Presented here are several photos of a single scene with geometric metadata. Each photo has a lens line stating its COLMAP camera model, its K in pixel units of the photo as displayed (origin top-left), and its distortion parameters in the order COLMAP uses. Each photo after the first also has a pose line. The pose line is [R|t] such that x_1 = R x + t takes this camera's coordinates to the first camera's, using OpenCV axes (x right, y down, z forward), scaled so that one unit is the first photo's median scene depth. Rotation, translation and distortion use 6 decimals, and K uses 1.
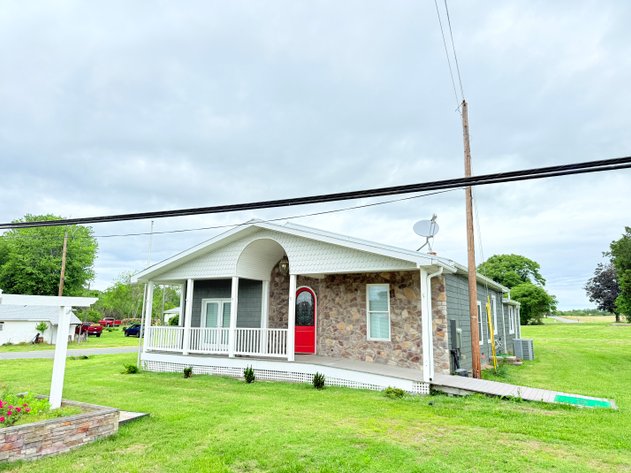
lens RADIAL K [[437.4, 0, 315.5], [0, 437.4, 236.5], [0, 0, 1]] dist [0.097942, -0.115283]
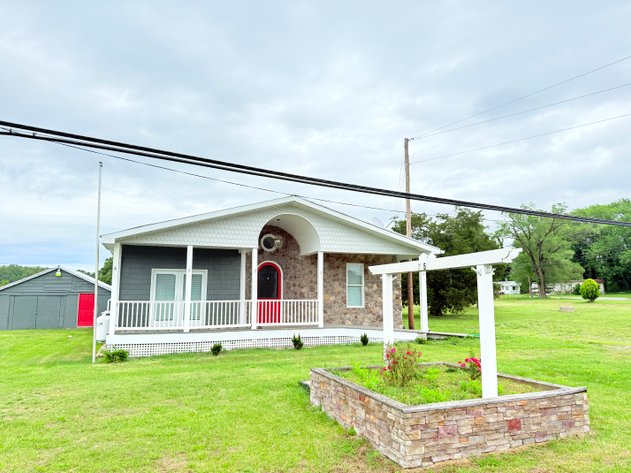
lens RADIAL K [[437.4, 0, 315.5], [0, 437.4, 236.5], [0, 0, 1]] dist [0.097942, -0.115283]
pose [[0.622370, 0.098109, 0.776550, -0.905997], [-0.131285, 0.991143, -0.020002, 0.071643], [-0.771634, -0.089501, 0.629738, 0.302668]]
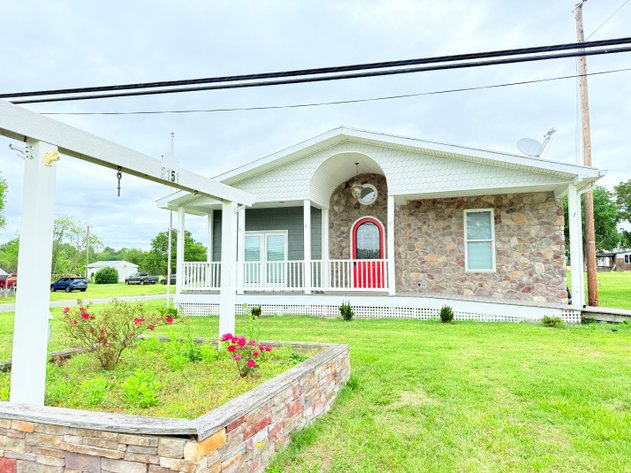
lens RADIAL K [[437.4, 0, 315.5], [0, 437.4, 236.5], [0, 0, 1]] dist [0.097942, -0.115283]
pose [[0.977570, 0.006379, 0.210513, -0.361200], [-0.025546, 0.995753, 0.088455, 0.092131], [-0.209054, -0.091849, 0.973581, 0.199447]]
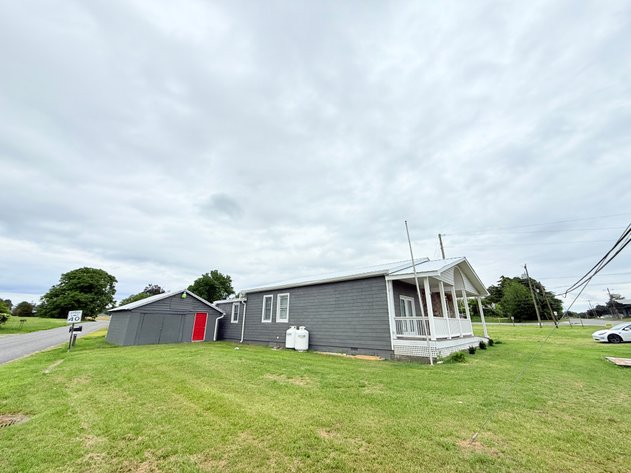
lens RADIAL K [[253.0, 0, 315.5], [0, 253.0, 236.5], [0, 0, 1]] dist [0.001004, 0.000017]
pose [[0.201799, 0.309872, 0.929116, -1.274159], [-0.176955, 0.944556, -0.276587, 0.279912], [-0.963309, -0.108596, 0.245444, 1.341110]]
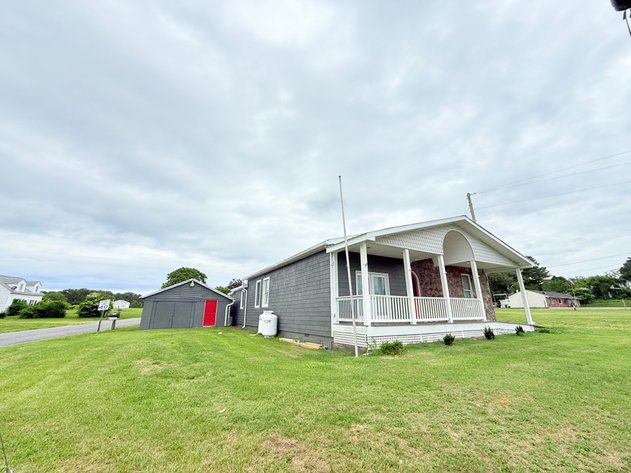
lens RADIAL K [[253.0, 0, 315.5], [0, 253.0, 236.5], [0, 0, 1]] dist [0.001004, 0.000017]
pose [[0.498749, 0.234916, 0.834305, -1.002359], [-0.143846, 0.971656, -0.187598, 0.233091], [-0.854727, -0.026447, 0.518404, 0.980247]]
